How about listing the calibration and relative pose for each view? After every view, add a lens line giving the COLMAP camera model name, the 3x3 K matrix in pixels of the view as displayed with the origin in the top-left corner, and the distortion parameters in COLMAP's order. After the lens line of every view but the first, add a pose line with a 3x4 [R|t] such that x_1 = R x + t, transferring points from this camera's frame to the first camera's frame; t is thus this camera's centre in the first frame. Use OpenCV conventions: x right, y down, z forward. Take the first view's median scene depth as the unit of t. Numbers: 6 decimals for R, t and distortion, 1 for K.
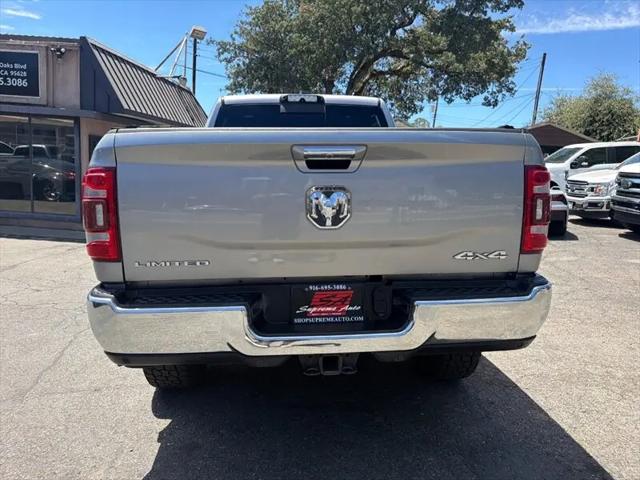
lens RADIAL K [[462.0, 0, 320.0], [0, 462.0, 240.0], [0, 0, 1]] dist [0.006002, -0.003610]
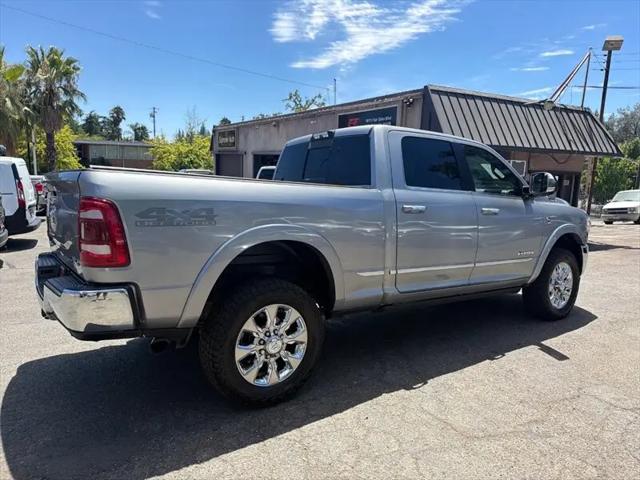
lens RADIAL K [[454.7, 0, 319.1], [0, 454.7, 248.5], [0, 0, 1]] dist [0.080931, -0.106543]
pose [[0.519847, 0.103454, -0.847972, 0.393495], [-0.136578, 0.989936, 0.037045, -0.031835], [0.843271, 0.096556, 0.528745, 0.186372]]
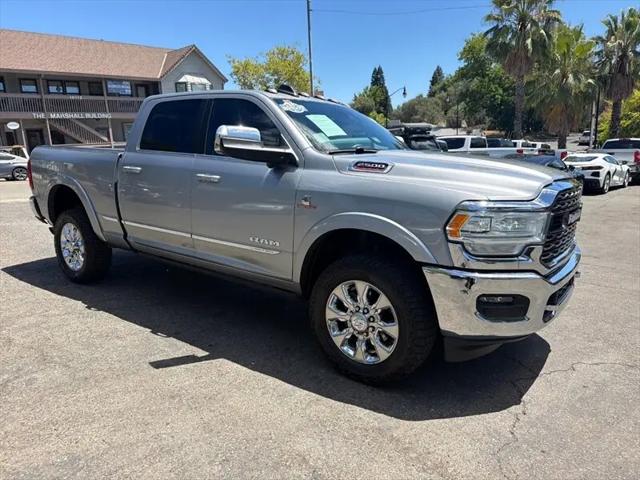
lens RADIAL K [[453.5, 0, 320.0], [0, 453.5, 240.0], [0, 0, 1]] dist [0.036459, -0.034113]
pose [[-0.661869, 0.119977, -0.739956, 0.314450], [-0.126695, 0.955004, 0.268170, -0.142731], [0.738835, 0.271242, -0.616888, 0.911164]]
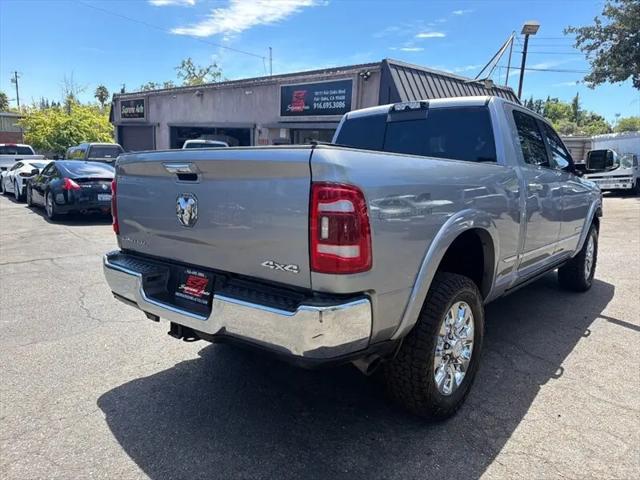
lens RADIAL K [[457.0, 0, 317.0], [0, 457.0, 248.3], [0, 0, 1]] dist [0.044045, -0.059275]
pose [[0.707020, 0.117883, -0.697299, 0.235798], [-0.107035, 0.992488, 0.059260, -0.016164], [0.699046, 0.032737, 0.714327, 0.068176]]
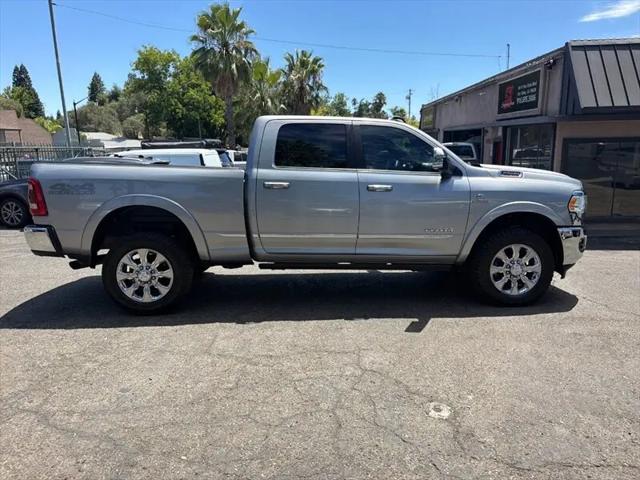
lens RADIAL K [[457.0, 0, 317.0], [0, 457.0, 248.3], [0, 0, 1]] dist [0.044045, -0.059275]
pose [[-0.024550, 0.161649, -0.986543, 0.585857], [-0.142290, 0.976228, 0.163500, -0.083156], [0.989521, 0.144389, -0.000965, 0.524096]]
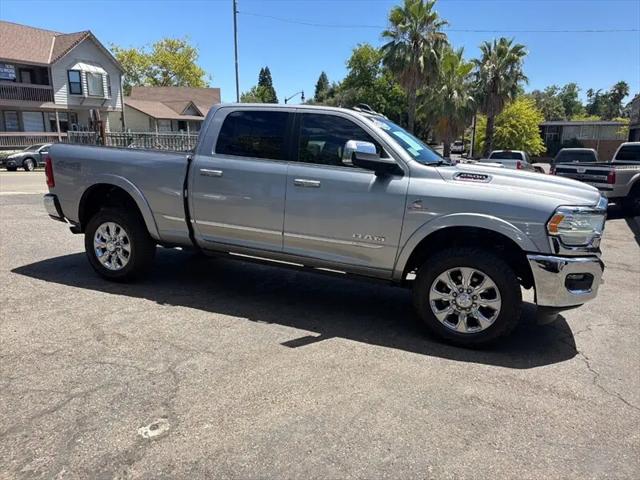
lens RADIAL K [[452.9, 0, 312.6], [0, 452.9, 240.9], [0, 0, 1]] dist [0.047820, -0.053788]
pose [[-0.466350, 0.127834, -0.875315, 0.477425], [-0.177428, 0.955878, 0.234130, -0.126955], [0.866624, 0.264492, -0.423093, 0.791535]]
